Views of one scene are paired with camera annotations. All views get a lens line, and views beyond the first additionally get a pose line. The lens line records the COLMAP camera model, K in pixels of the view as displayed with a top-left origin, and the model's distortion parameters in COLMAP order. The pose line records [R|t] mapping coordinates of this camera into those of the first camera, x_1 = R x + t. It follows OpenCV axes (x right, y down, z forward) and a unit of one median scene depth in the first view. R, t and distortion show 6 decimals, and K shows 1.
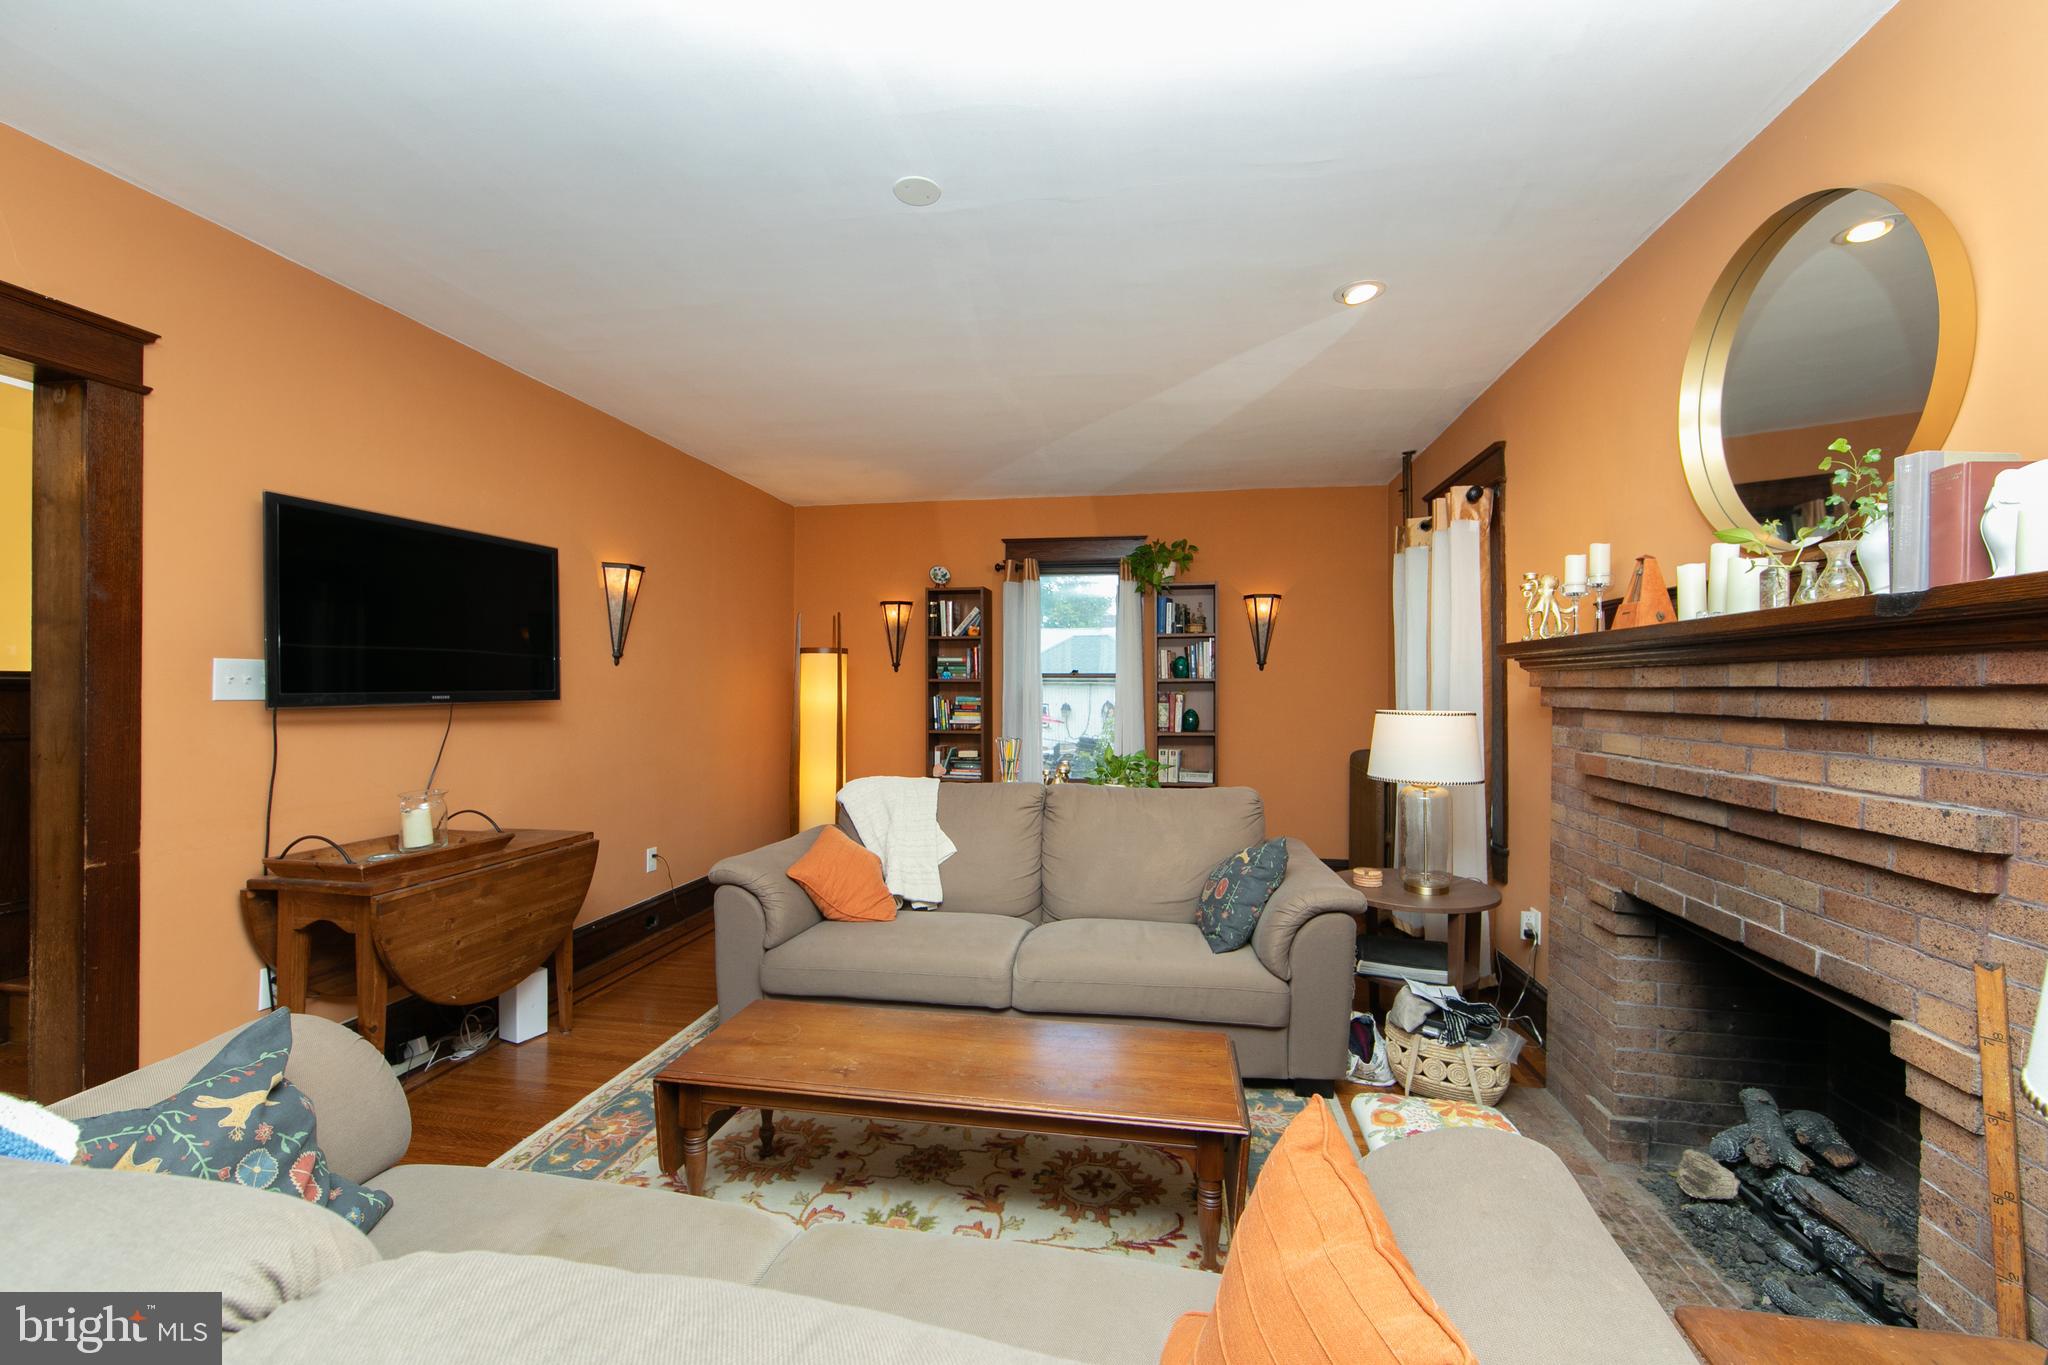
lens RADIAL K [[813.0, 0, 1028.6], [0, 813.0, 685.8], [0, 0, 1]] dist [-0.001681, -0.000001]
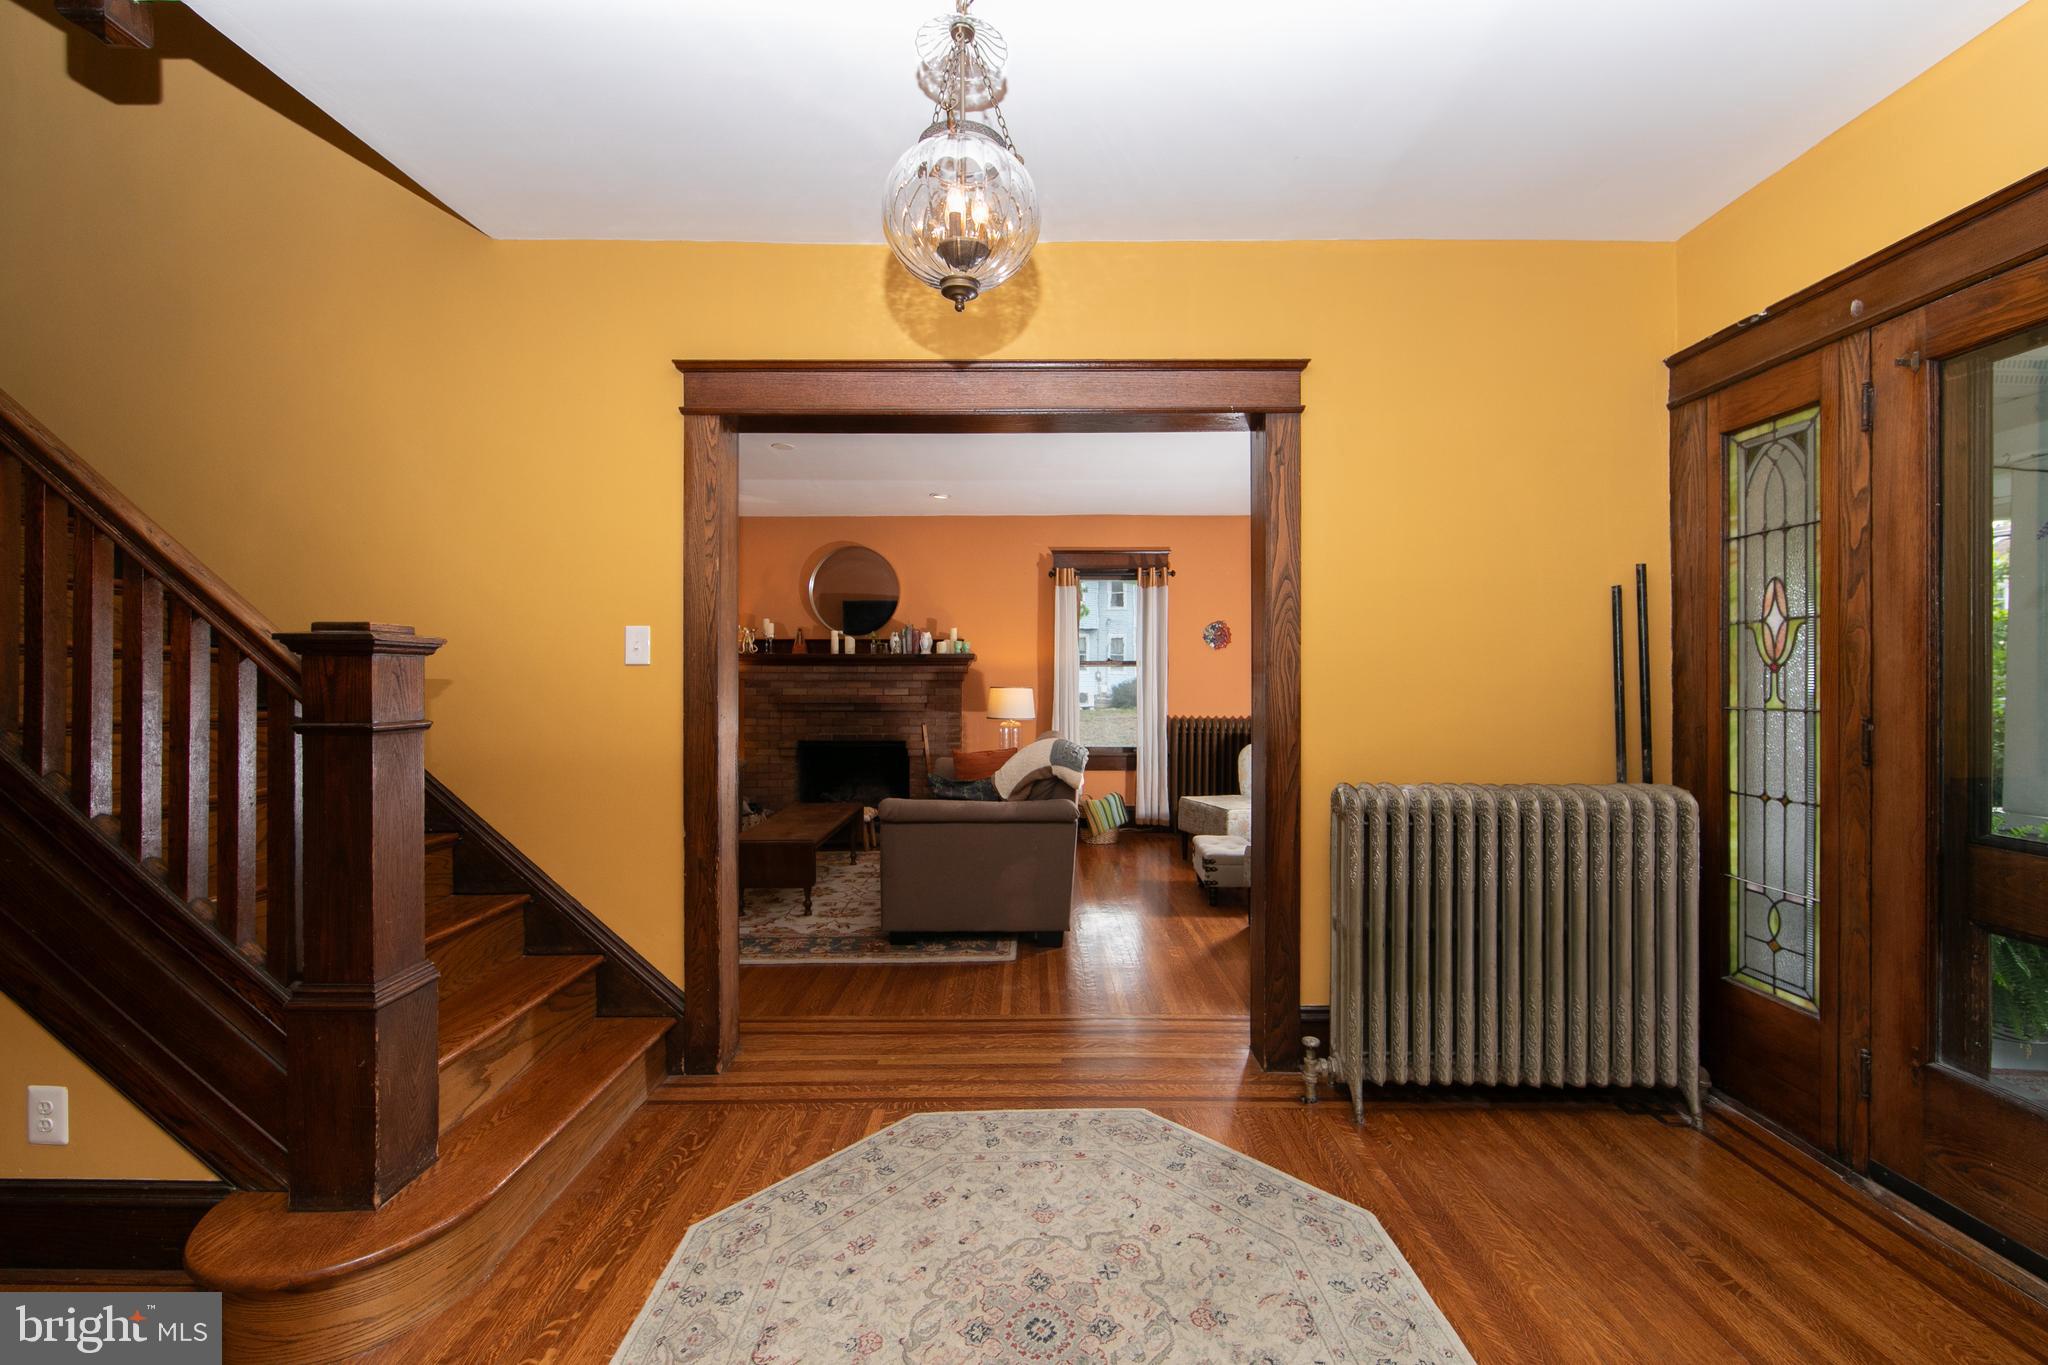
lens RADIAL K [[818.2, 0, 1024.0], [0, 818.2, 682.5], [0, 0, 1]] dist [-0.000415, 0.000001]
pose [[-0.165764, -0.002492, 0.986162, -1.002870], [-0.001418, 0.999996, 0.002288, 0.013547], [-0.986164, -0.001019, -0.165767, 0.291599]]
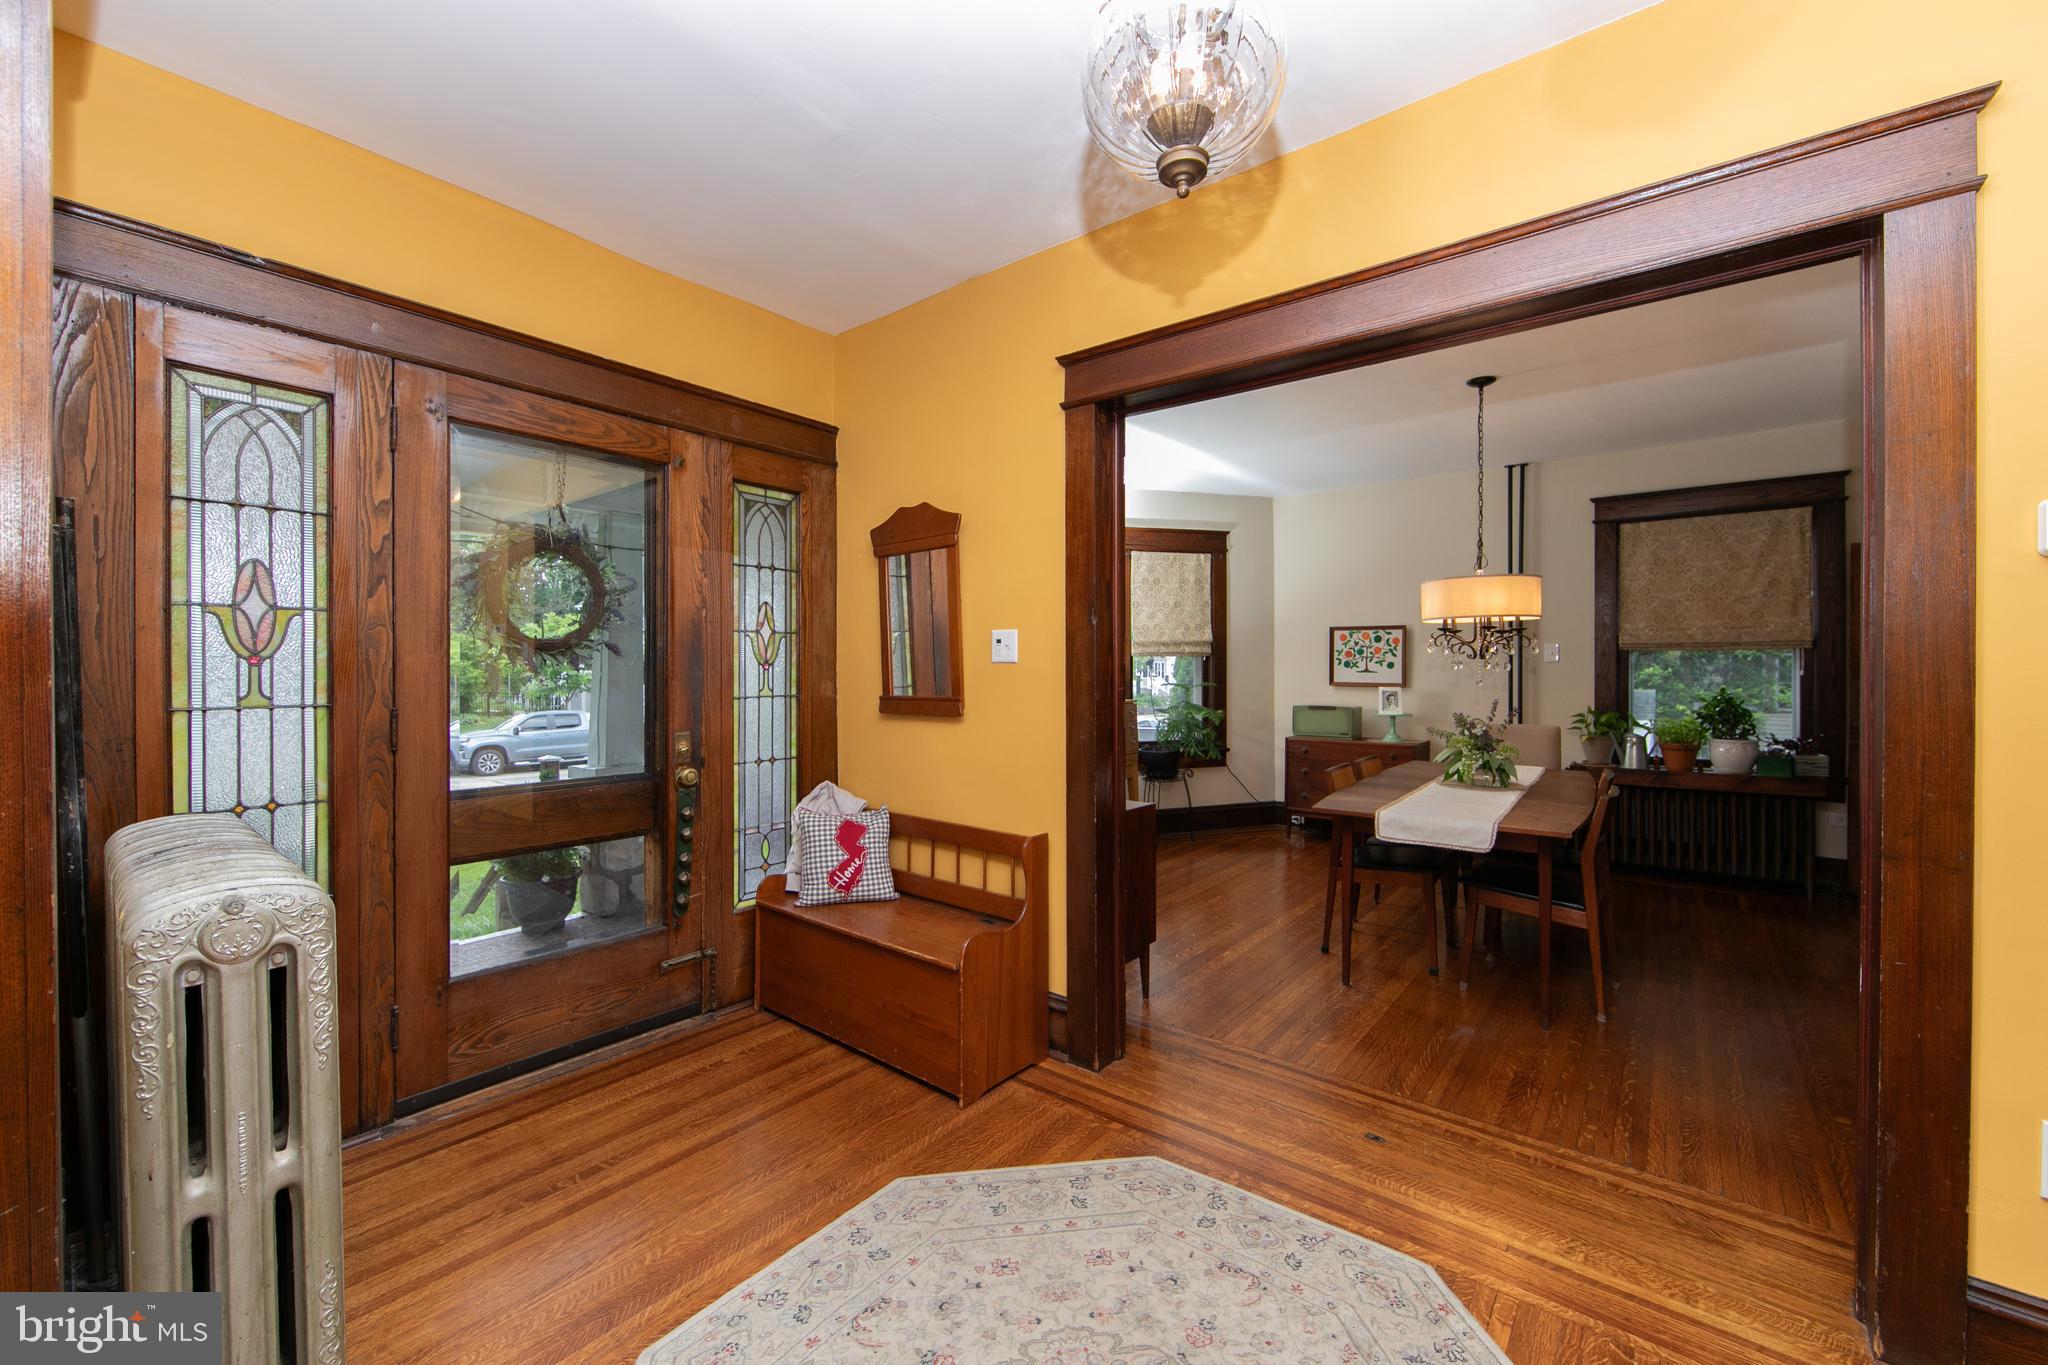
lens RADIAL K [[824.6, 0, 1028.2], [0, 824.6, 668.4], [0, 0, 1]] dist [-0.001232, 0.000131]
pose [[-0.470035, -0.003679, -0.882640, -0.489583], [0.003701, 0.999974, -0.006139, 0.013777], [0.882640, -0.006152, -0.470009, 0.331018]]
